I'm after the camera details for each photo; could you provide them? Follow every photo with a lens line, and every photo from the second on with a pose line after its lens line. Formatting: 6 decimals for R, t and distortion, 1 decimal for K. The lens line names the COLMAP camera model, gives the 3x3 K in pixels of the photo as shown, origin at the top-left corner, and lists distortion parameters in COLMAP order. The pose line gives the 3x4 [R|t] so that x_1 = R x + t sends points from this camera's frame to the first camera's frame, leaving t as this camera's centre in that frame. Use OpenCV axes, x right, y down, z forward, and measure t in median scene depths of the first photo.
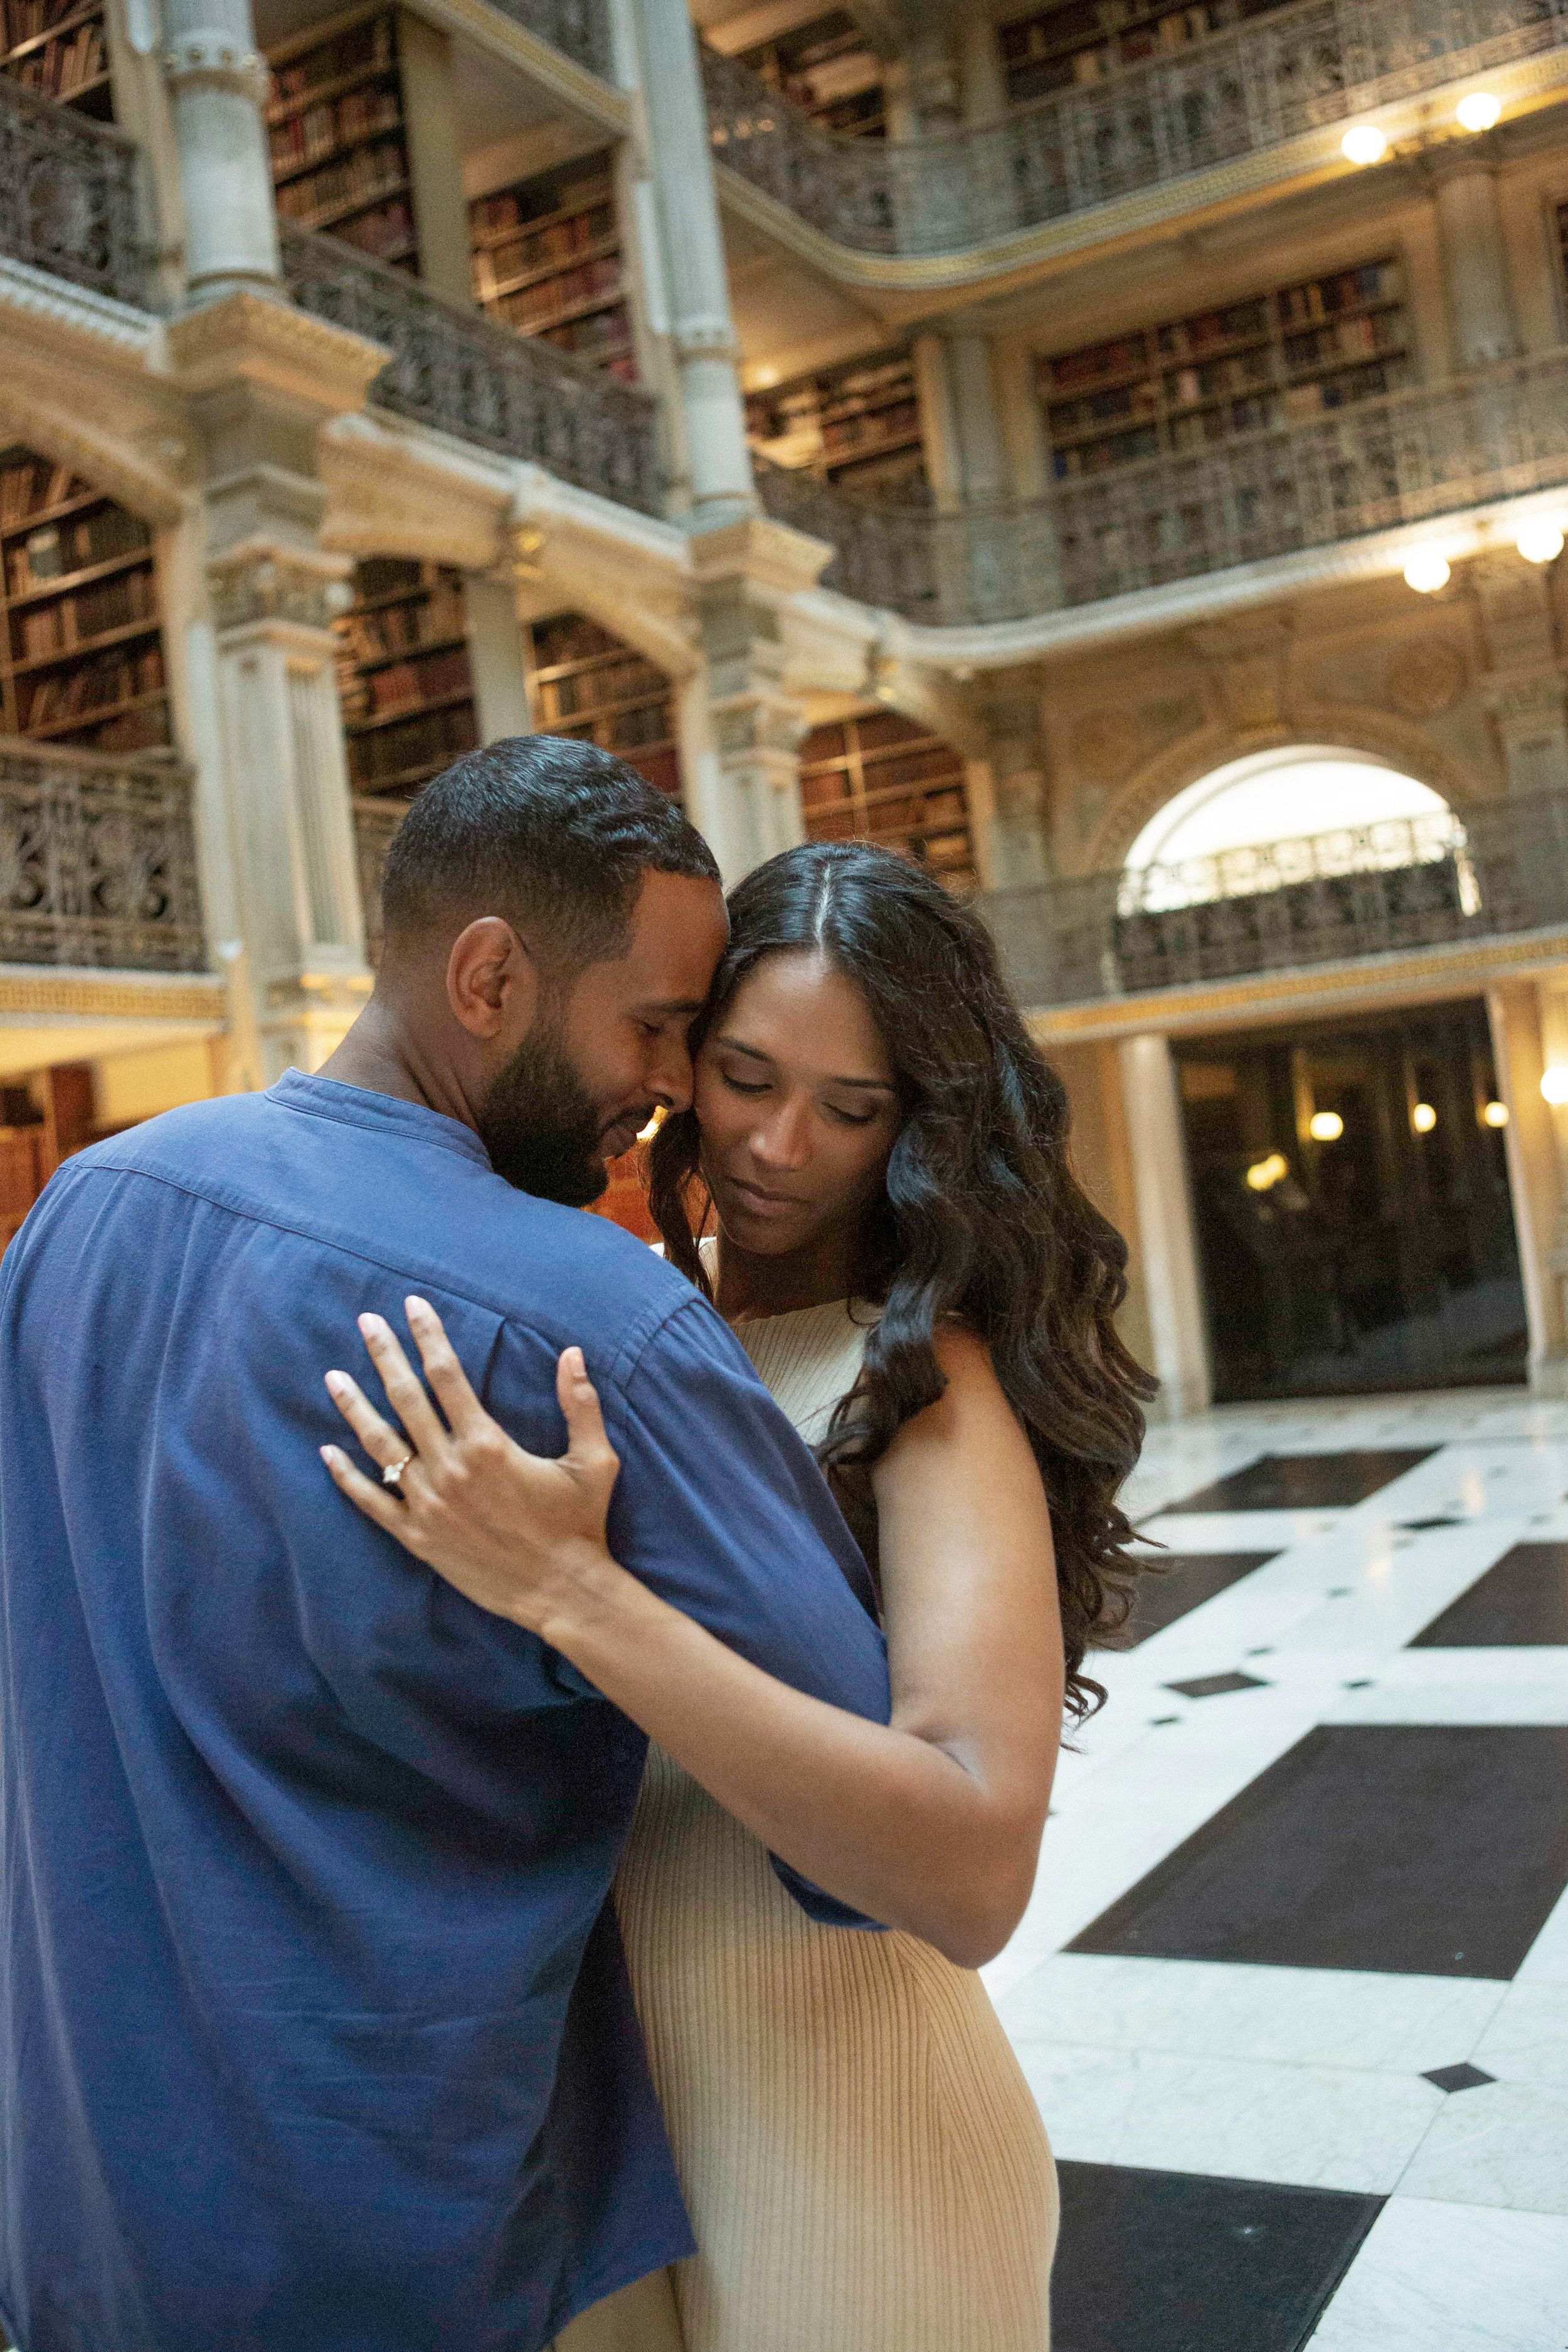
lens RADIAL K [[2166.7, 0, 779.6], [0, 2166.7, 1167.9], [0, 0, 1]] dist [-0.060872, 0.000000]
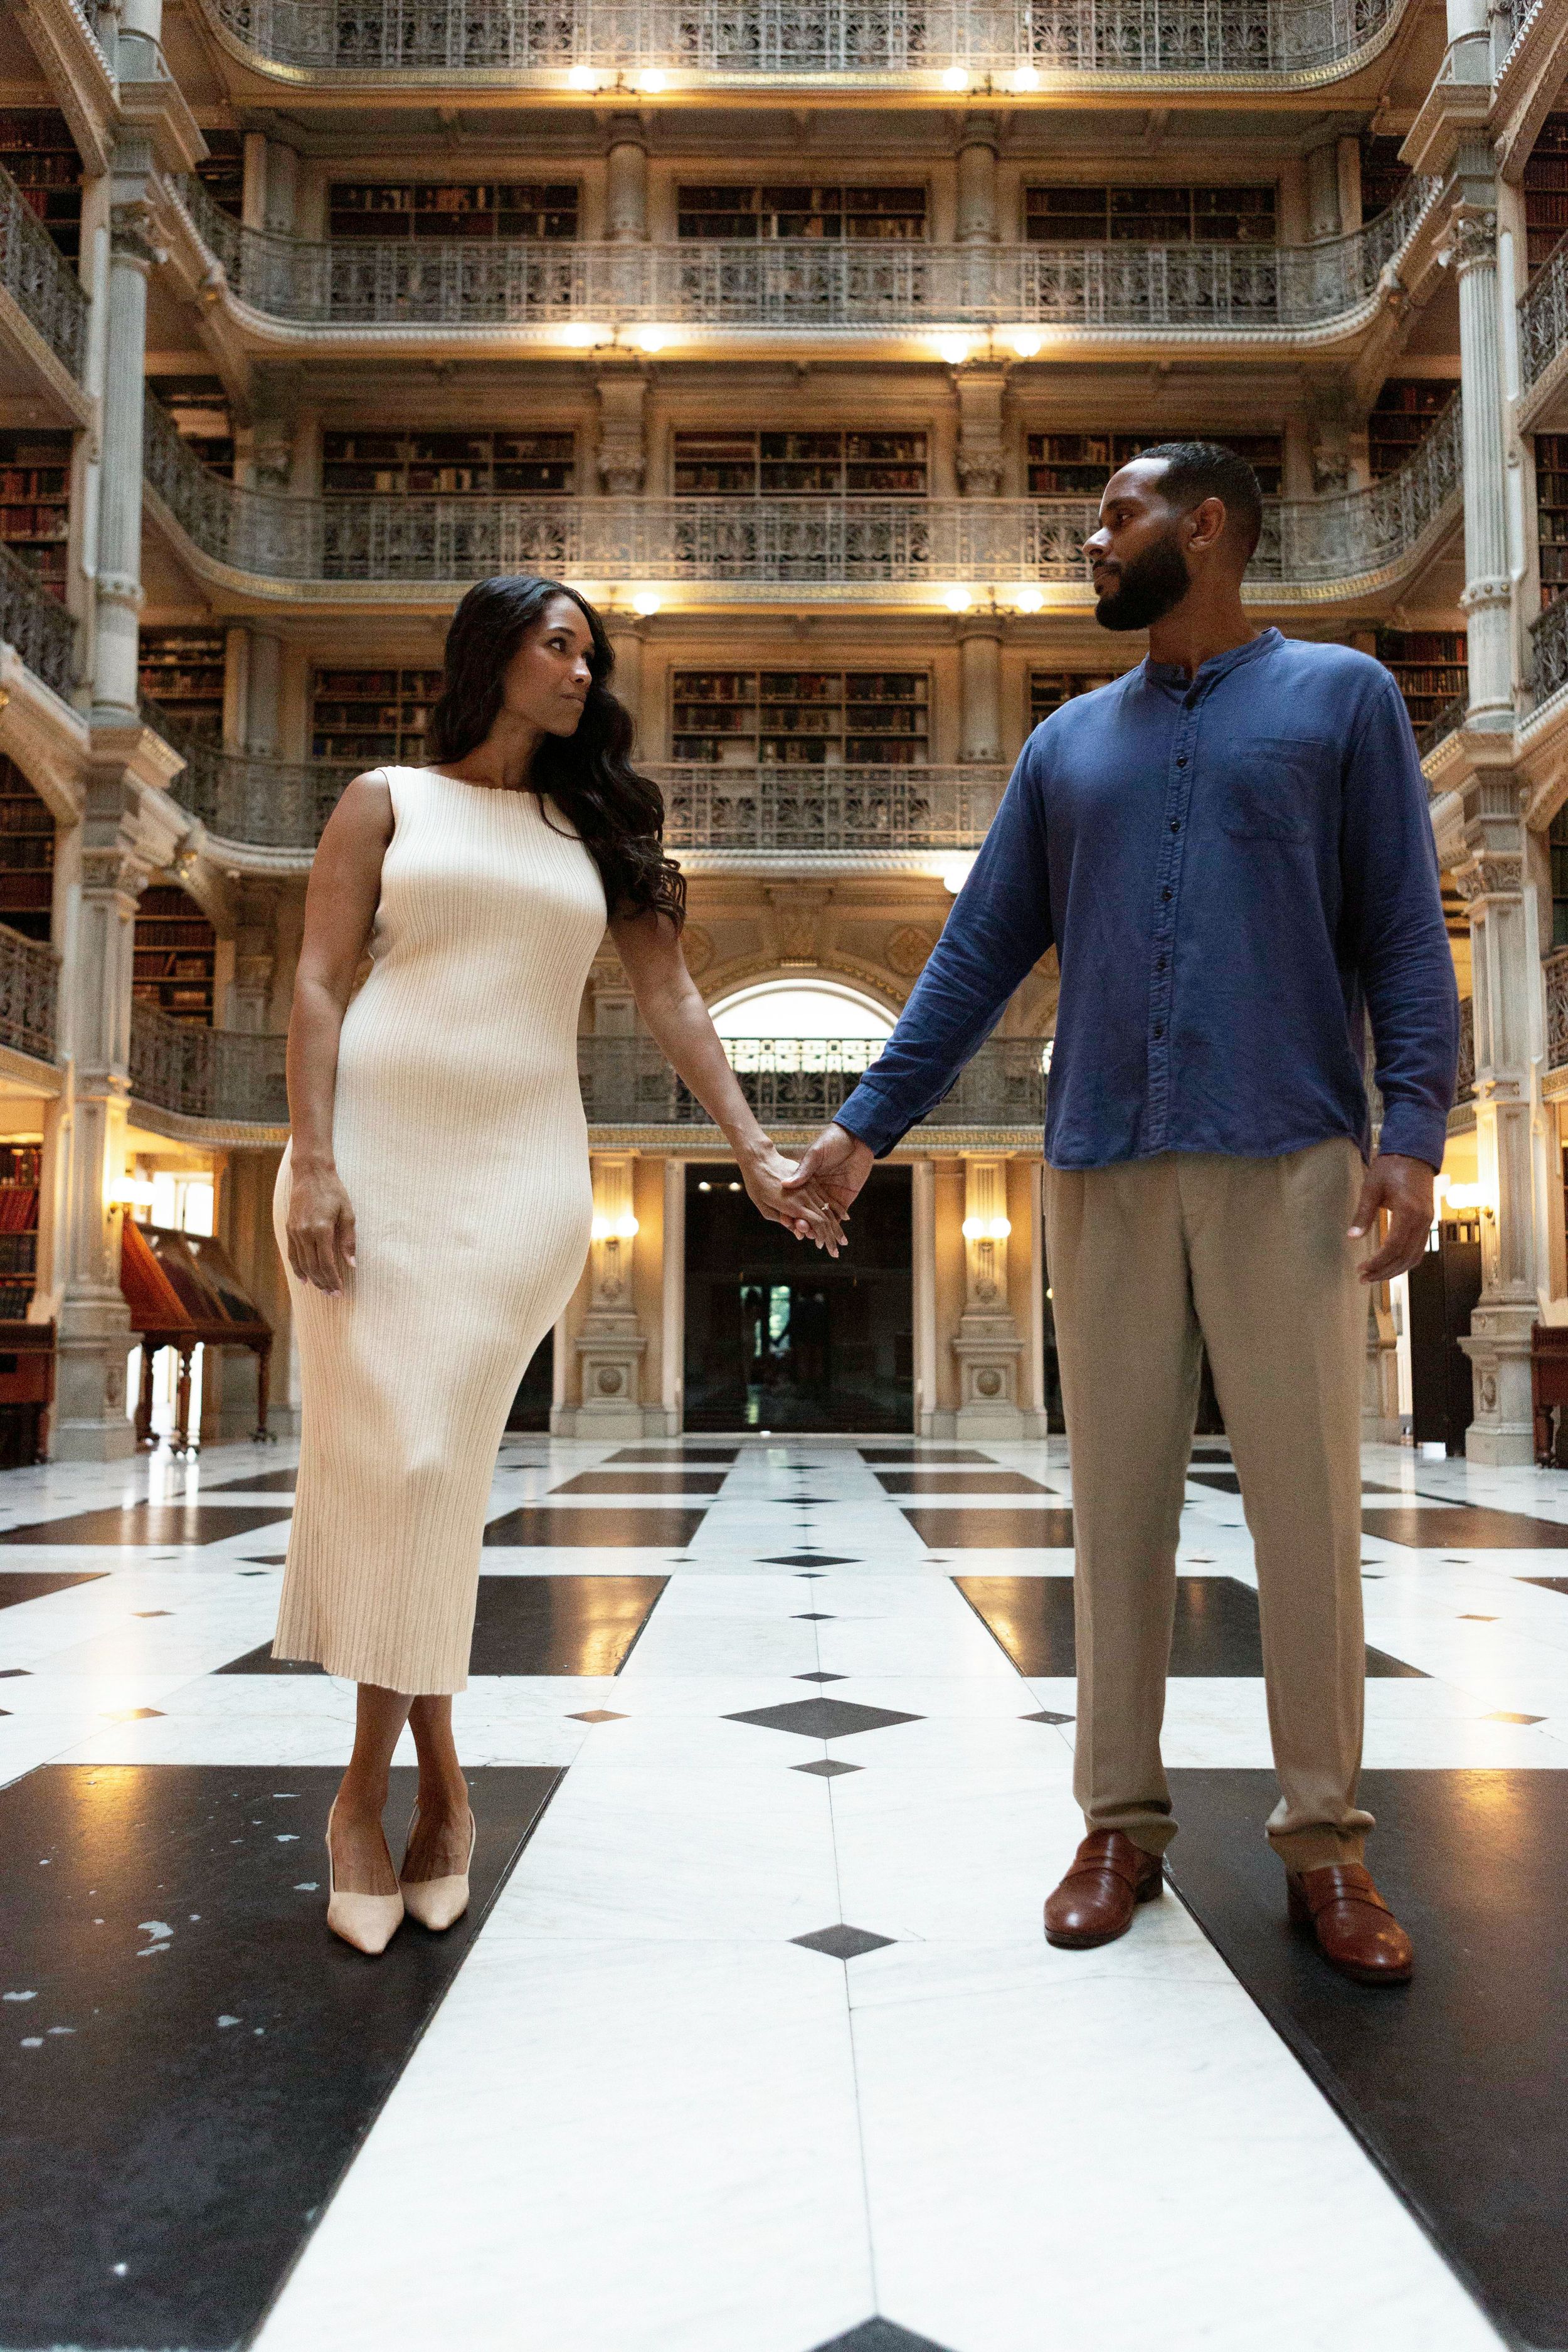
lens RADIAL K [[1804.0, 0, 784.6], [0, 1804.0, 1180.9], [0, 0, 1]] dist [0.001812, -0.004178]
pose [[0.857756, 0.160297, 0.488425, -0.148107], [-0.110991, 0.985478, -0.128507, 0.074380], [-0.501932, 0.056017, 0.863091, -0.160307]]
